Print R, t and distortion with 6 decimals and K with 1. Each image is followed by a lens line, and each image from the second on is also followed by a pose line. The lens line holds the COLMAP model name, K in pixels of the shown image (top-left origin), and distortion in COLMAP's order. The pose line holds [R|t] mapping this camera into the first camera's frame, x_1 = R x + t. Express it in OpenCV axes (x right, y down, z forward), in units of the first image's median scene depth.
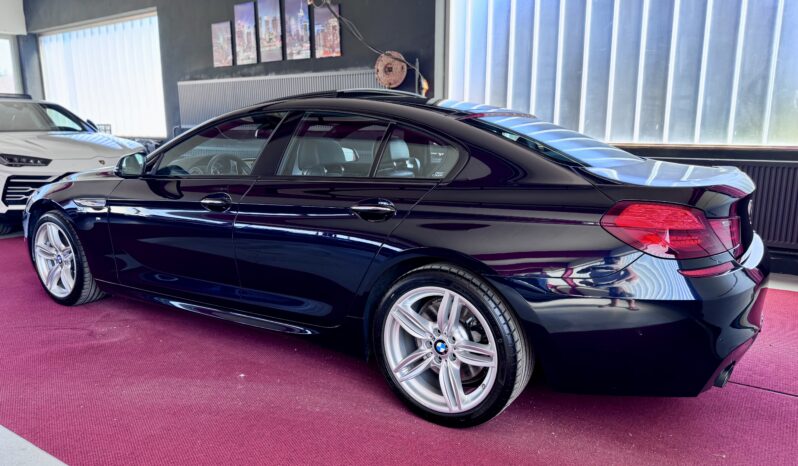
lens RADIAL K [[579.9, 0, 397.6], [0, 579.9, 237.0], [0, 0, 1]] dist [0.028322, -0.037170]
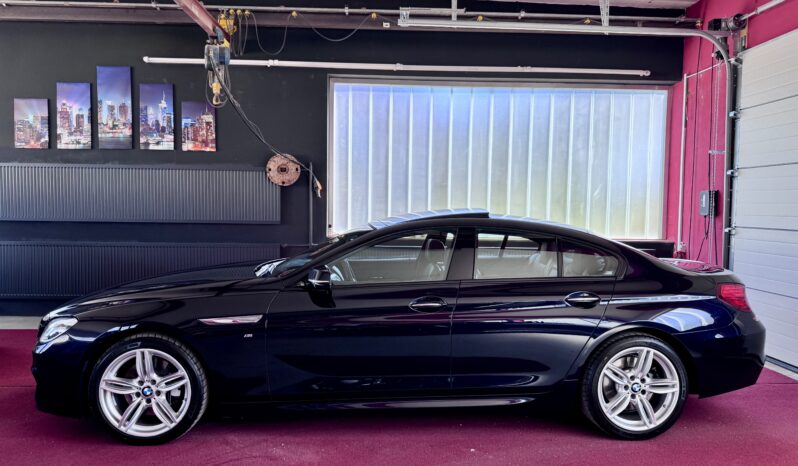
lens RADIAL K [[579.9, 0, 393.3], [0, 579.9, 235.6], [0, 0, 1]] dist [0.028322, -0.037170]
pose [[0.795977, -0.019514, 0.605012, -0.462763], [0.097679, 0.990522, -0.096562, -0.040471], [-0.597393, 0.135958, 0.790340, 0.042825]]
